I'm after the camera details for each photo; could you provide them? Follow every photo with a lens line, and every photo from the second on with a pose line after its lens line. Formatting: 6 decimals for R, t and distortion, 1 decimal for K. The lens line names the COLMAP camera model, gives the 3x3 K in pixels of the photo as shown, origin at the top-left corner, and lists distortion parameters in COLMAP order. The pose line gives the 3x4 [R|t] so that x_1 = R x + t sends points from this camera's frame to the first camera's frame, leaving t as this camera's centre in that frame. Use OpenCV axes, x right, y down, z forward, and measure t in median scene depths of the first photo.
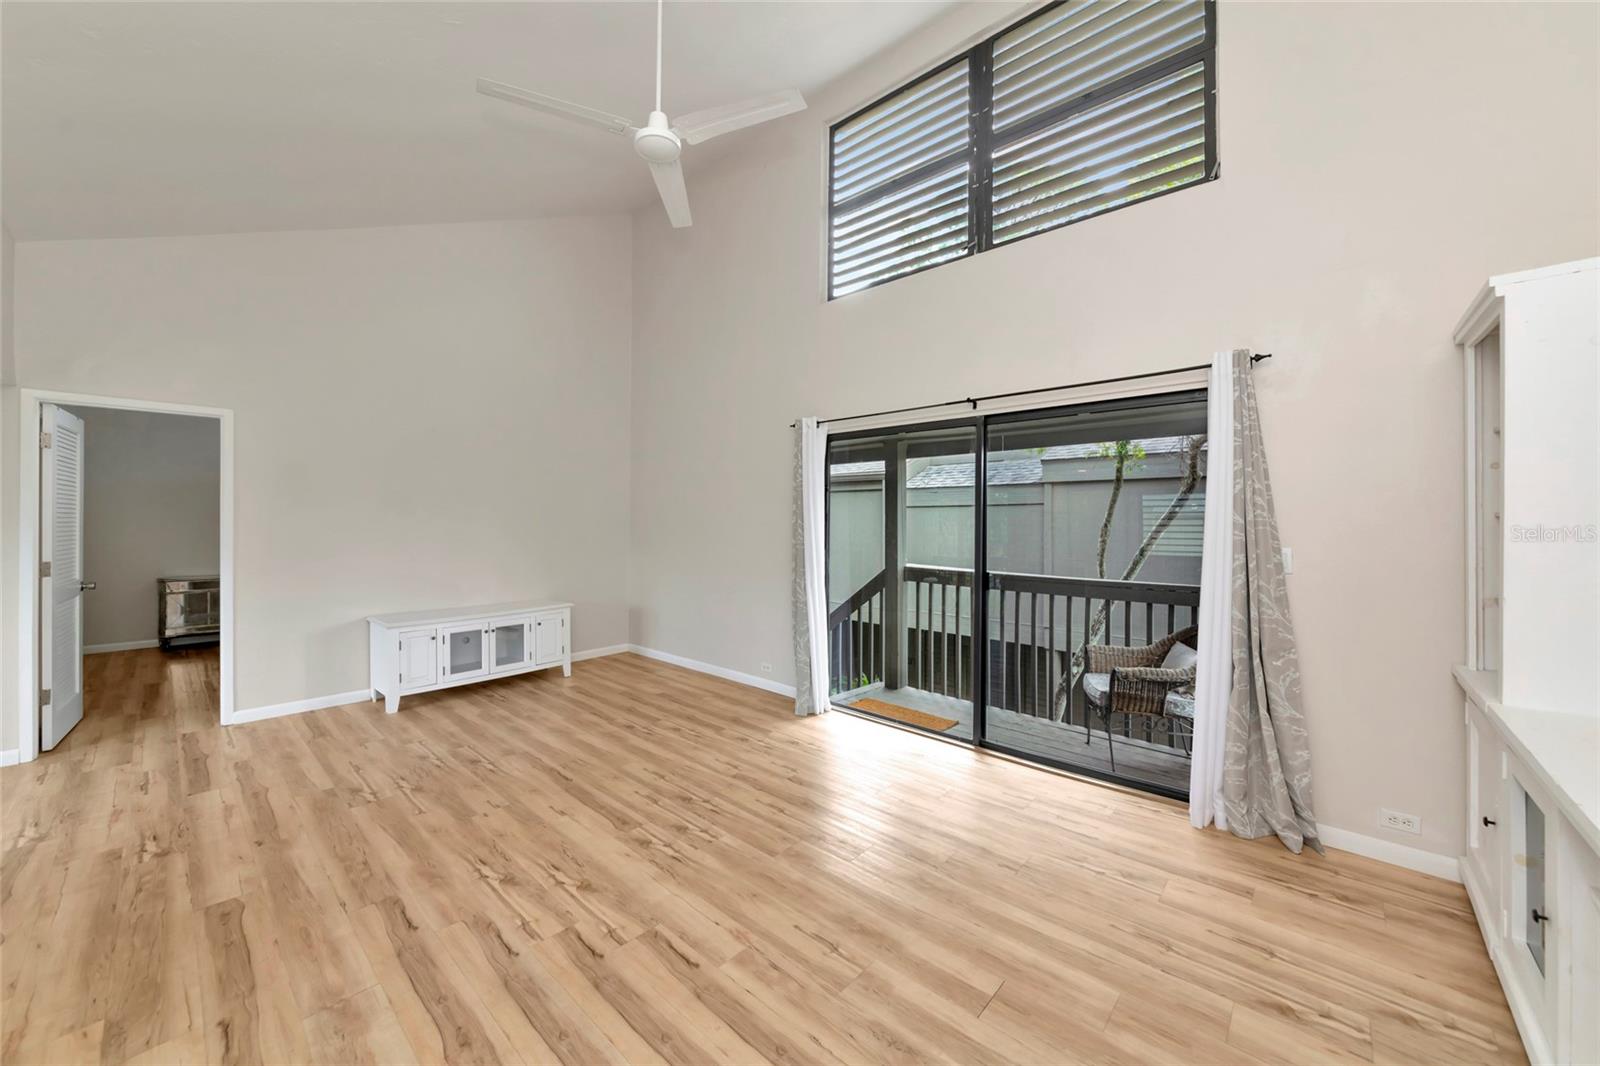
lens RADIAL K [[594.5, 0, 782.5], [0, 594.5, 517.2], [0, 0, 1]] dist [-0.008050, -0.000051]
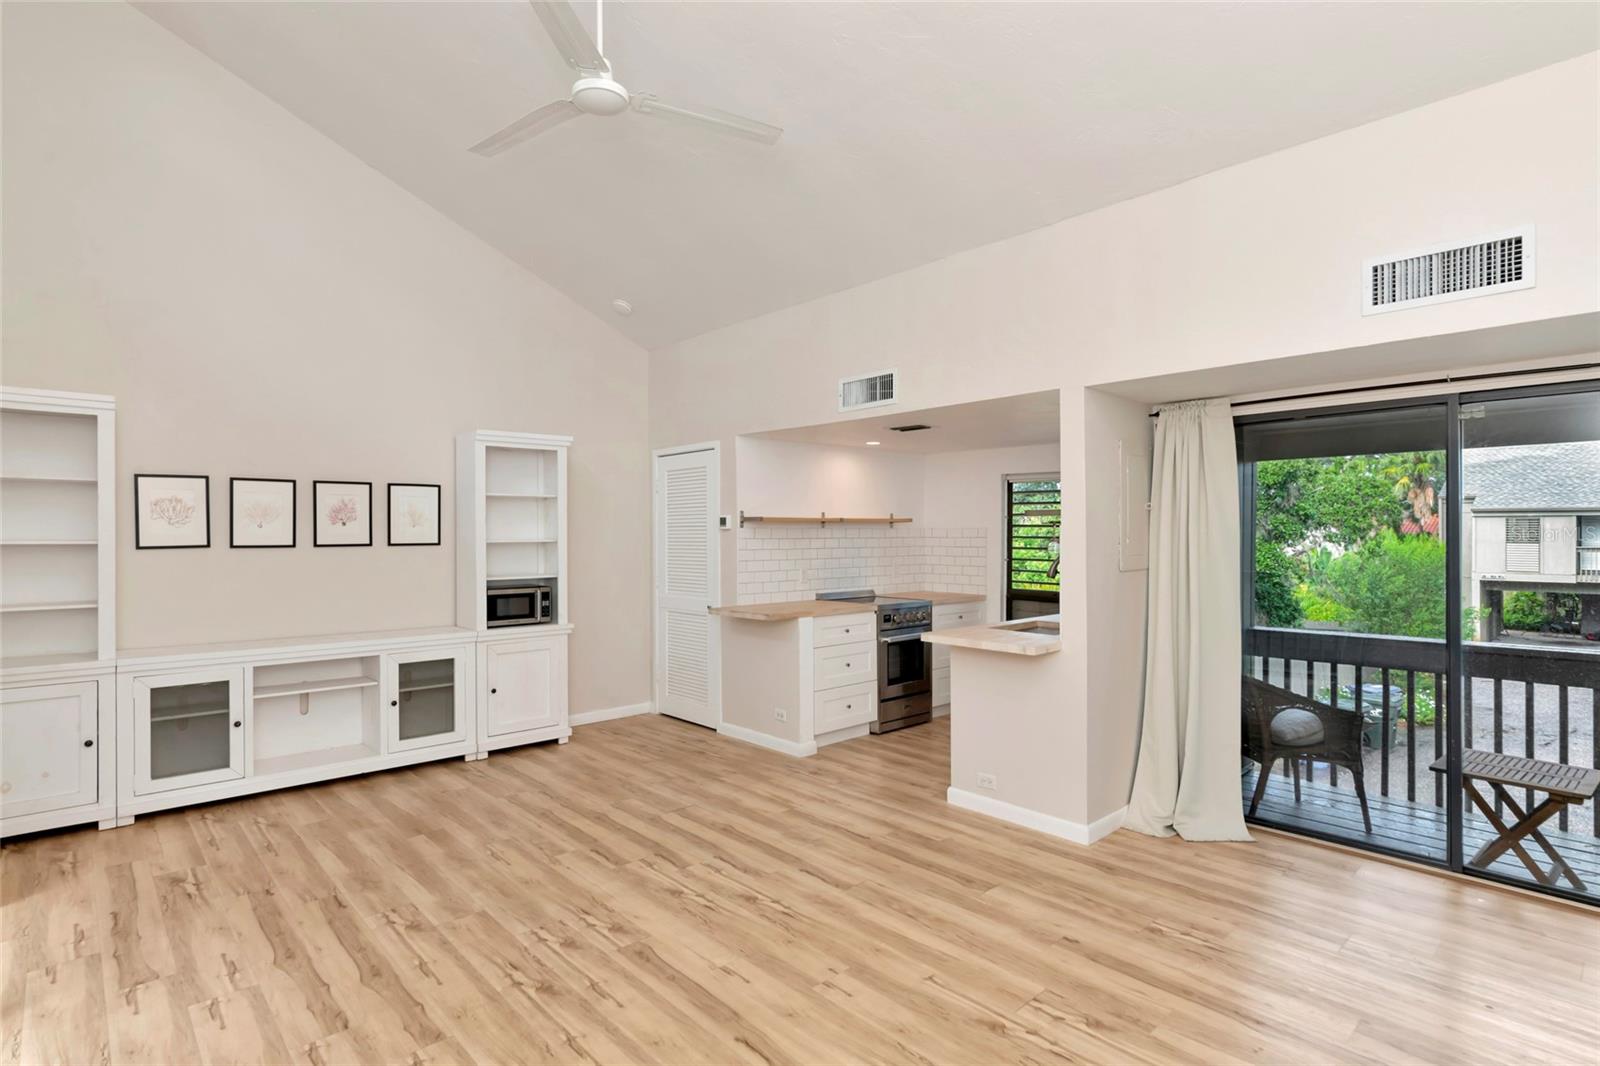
lens RADIAL K [[794.1, 0, 786.7], [0, 794.1, 535.9], [0, 0, 1]] dist [0.000769, 0.000103]
pose [[-0.996951, -0.001304, 0.078016, -0.511413], [-0.001598, 0.999992, -0.003707, -0.012907], [-0.078010, -0.003820, -0.996945, 1.921667]]
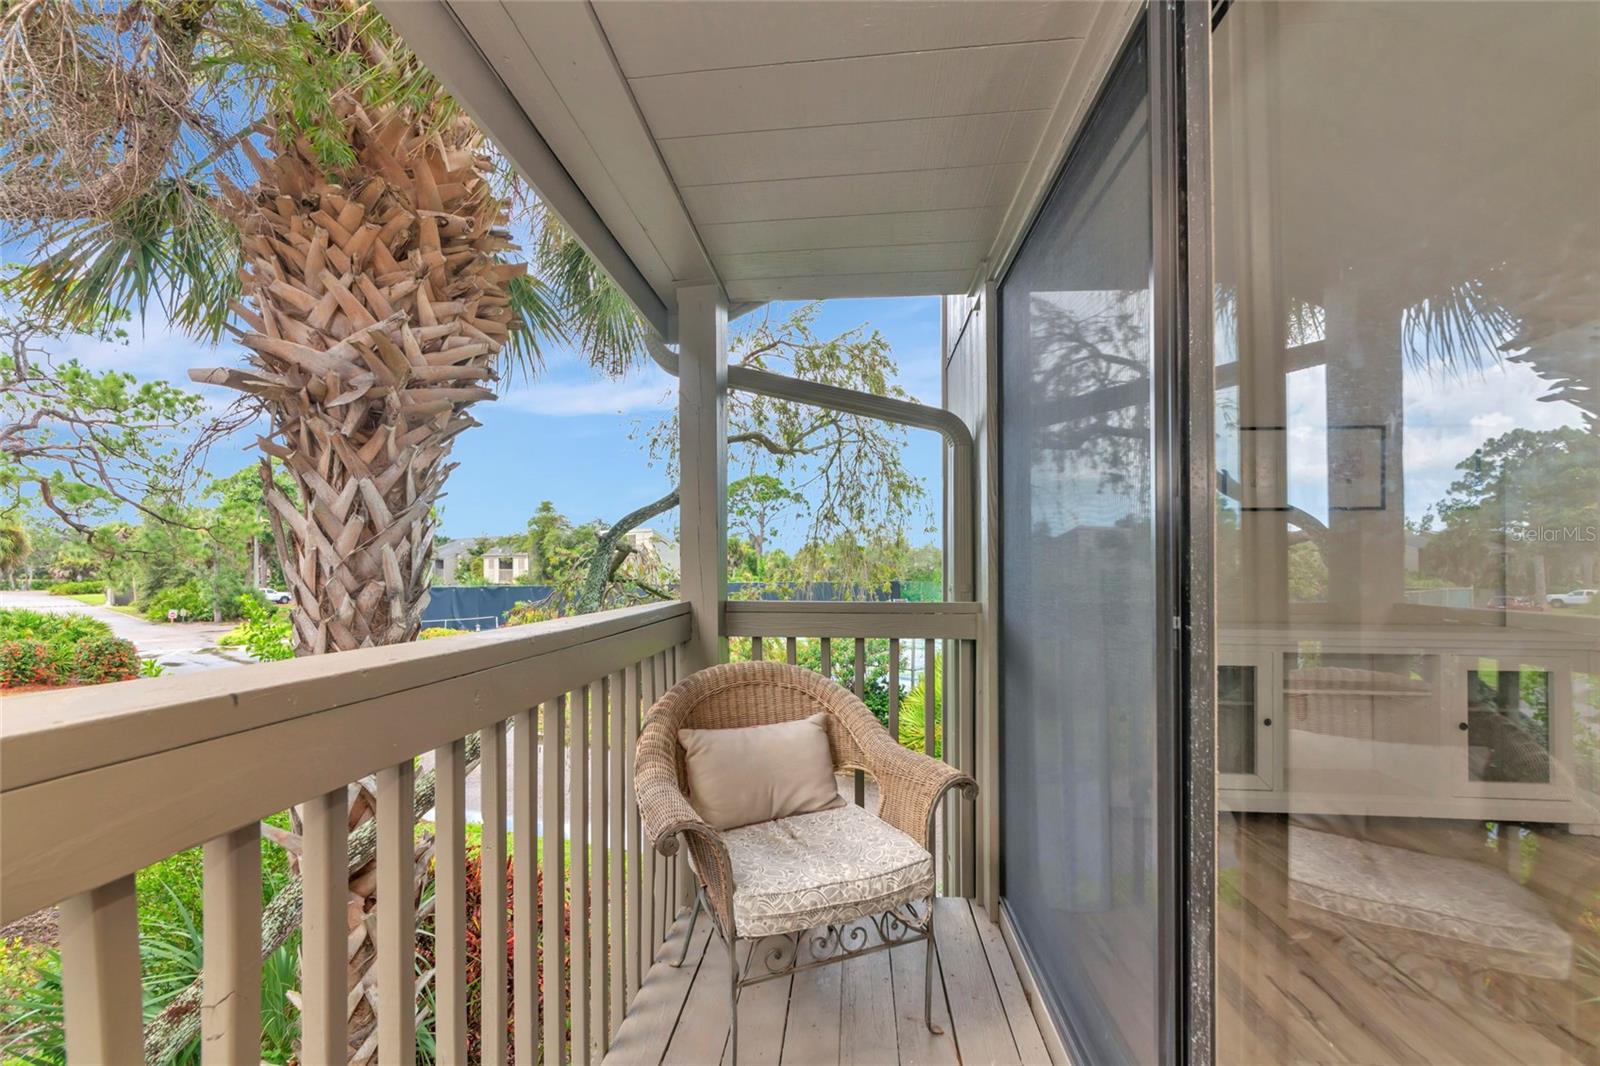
lens RADIAL K [[686.5, 0, 796.0], [0, 686.5, 567.4], [0, 0, 1]] dist [0.000444, 0.000118]
pose [[-0.617223, -0.004243, 0.786777, 0.266242], [-0.008607, 0.999962, -0.001359, 0.113361], [-0.786741, -0.007610, -0.617236, 1.704424]]
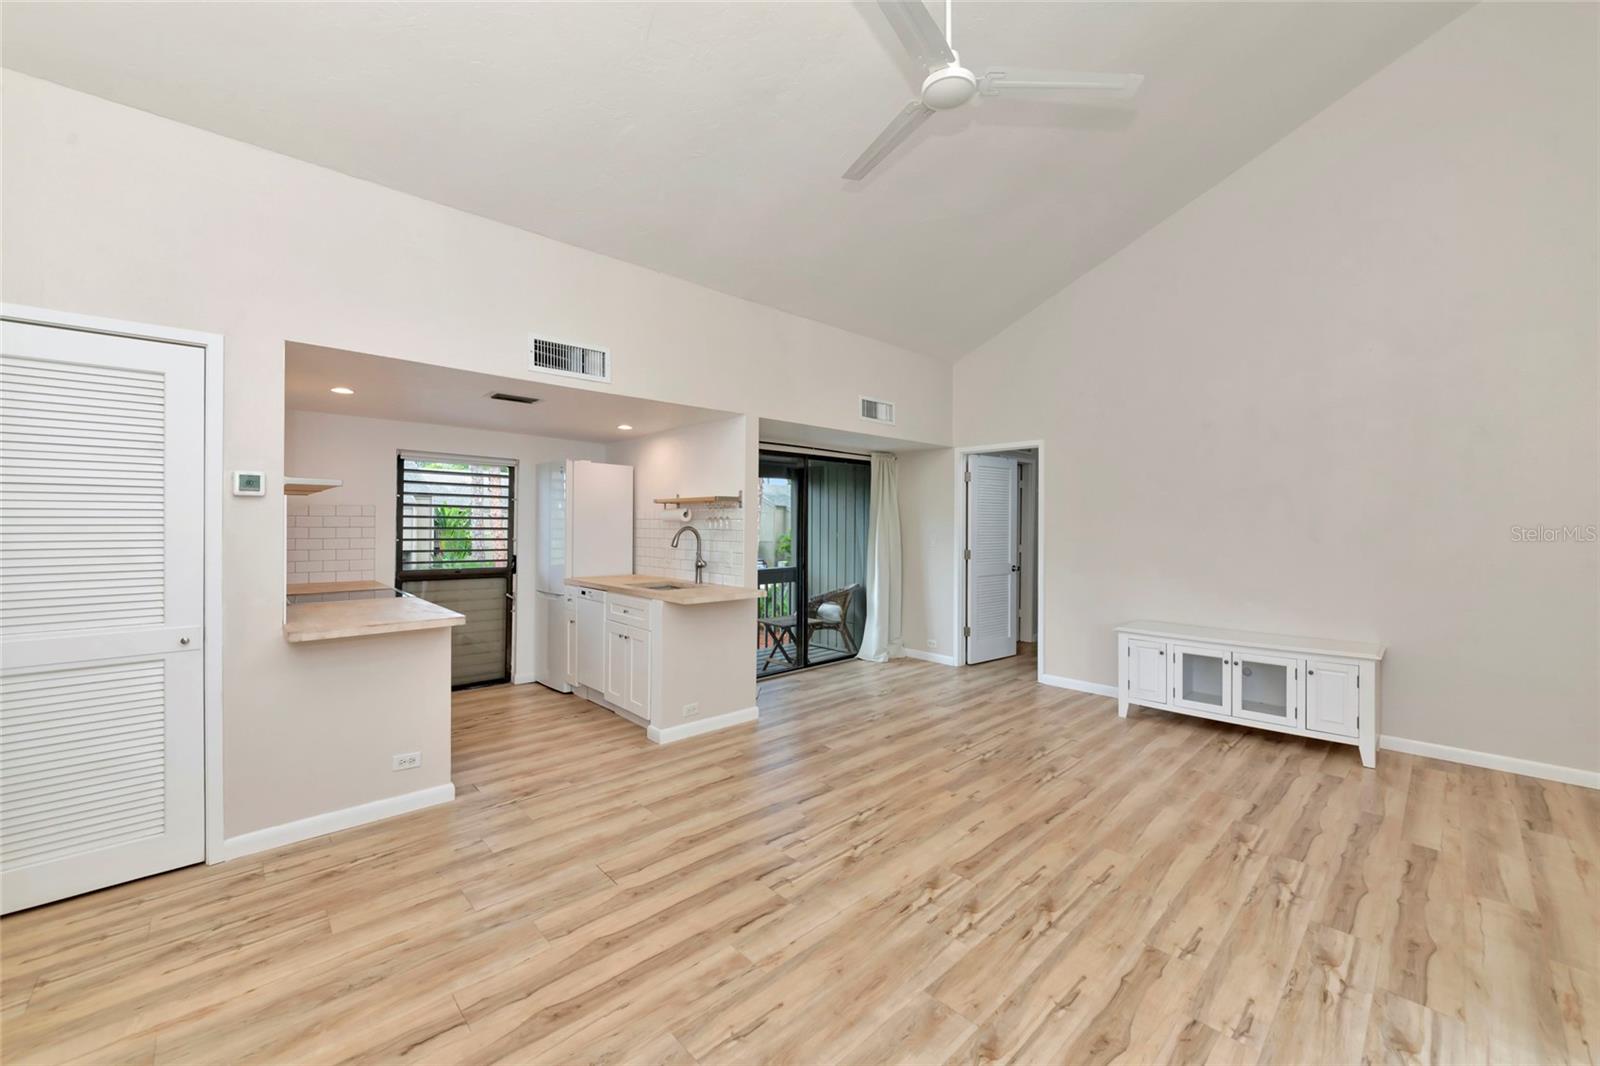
lens RADIAL K [[622.4, 0, 796.5], [0, 622.4, 520.7], [0, 0, 1]] dist [-0.009005, -0.000038]
pose [[-0.067024, -0.006226, -0.997732, 0.649447], [0.001176, 0.999979, -0.006319, 0.005100], [0.997751, -0.001597, -0.067015, 0.776756]]
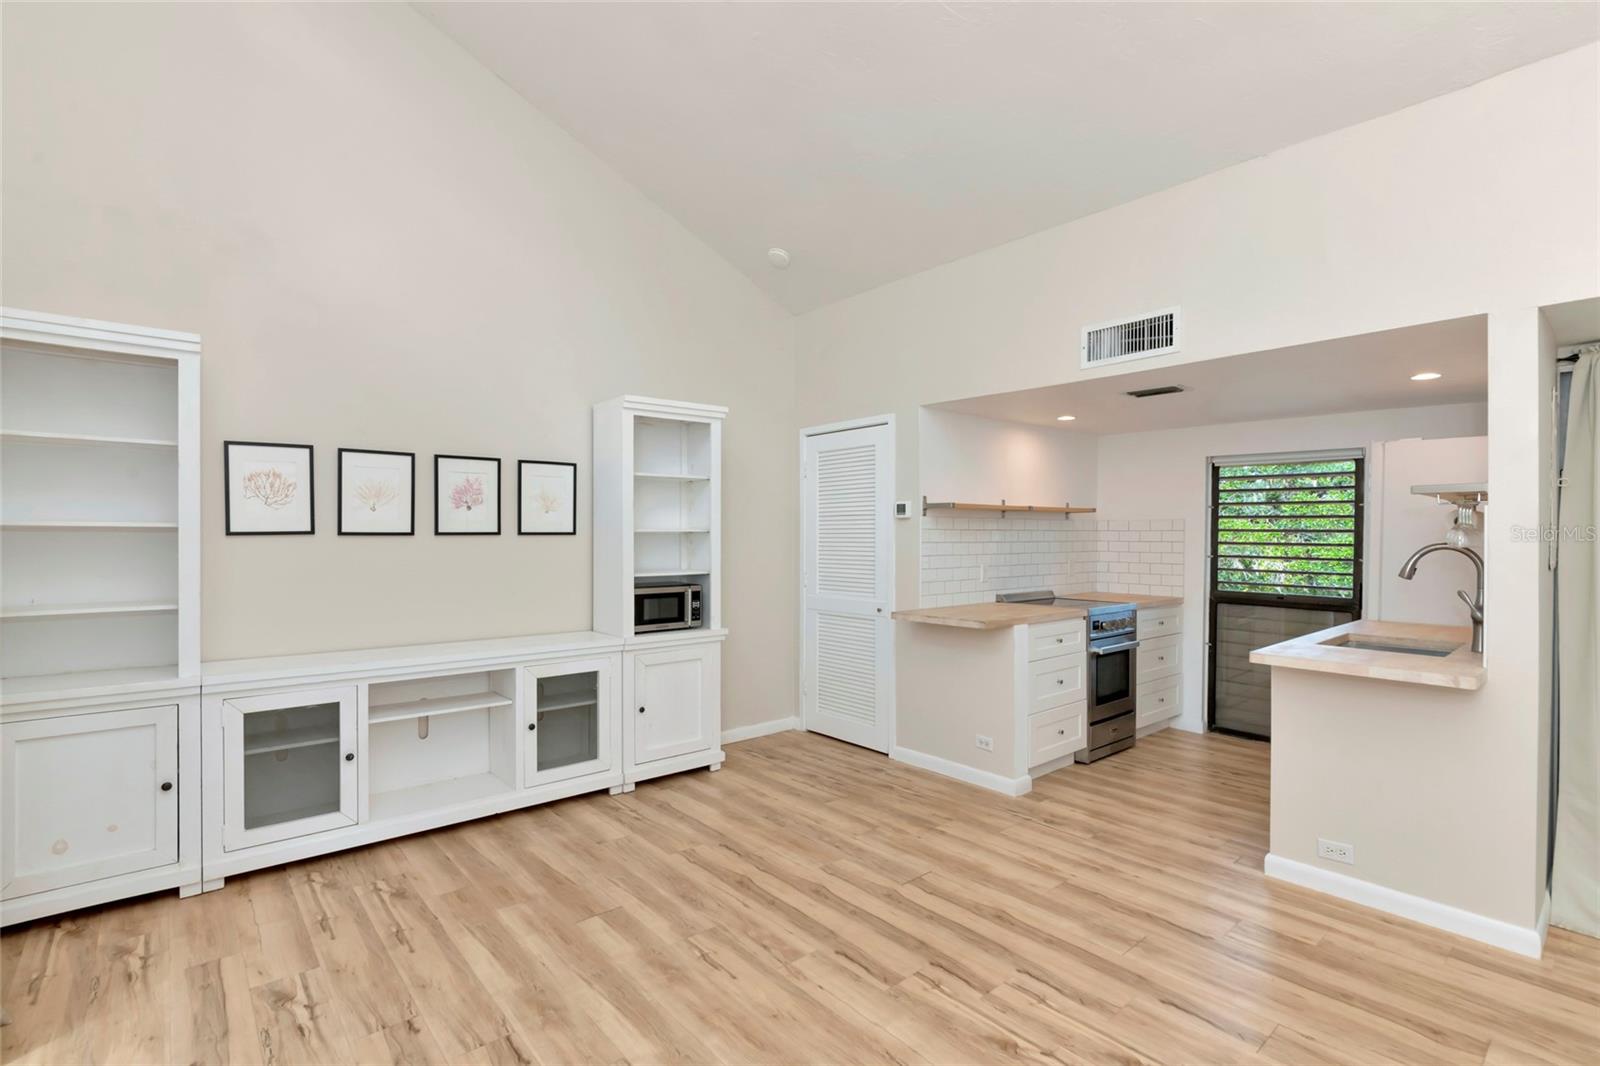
lens RADIAL K [[741.2, 0, 787.1], [0, 741.2, 538.5], [0, 0, 1]] dist [-0.002818, -0.001225]
pose [[-0.993333, -0.006083, 0.115120, -0.133288], [-0.006120, 0.999981, 0.000032, 0.008224], [-0.115118, -0.000672, -0.993352, 1.527164]]
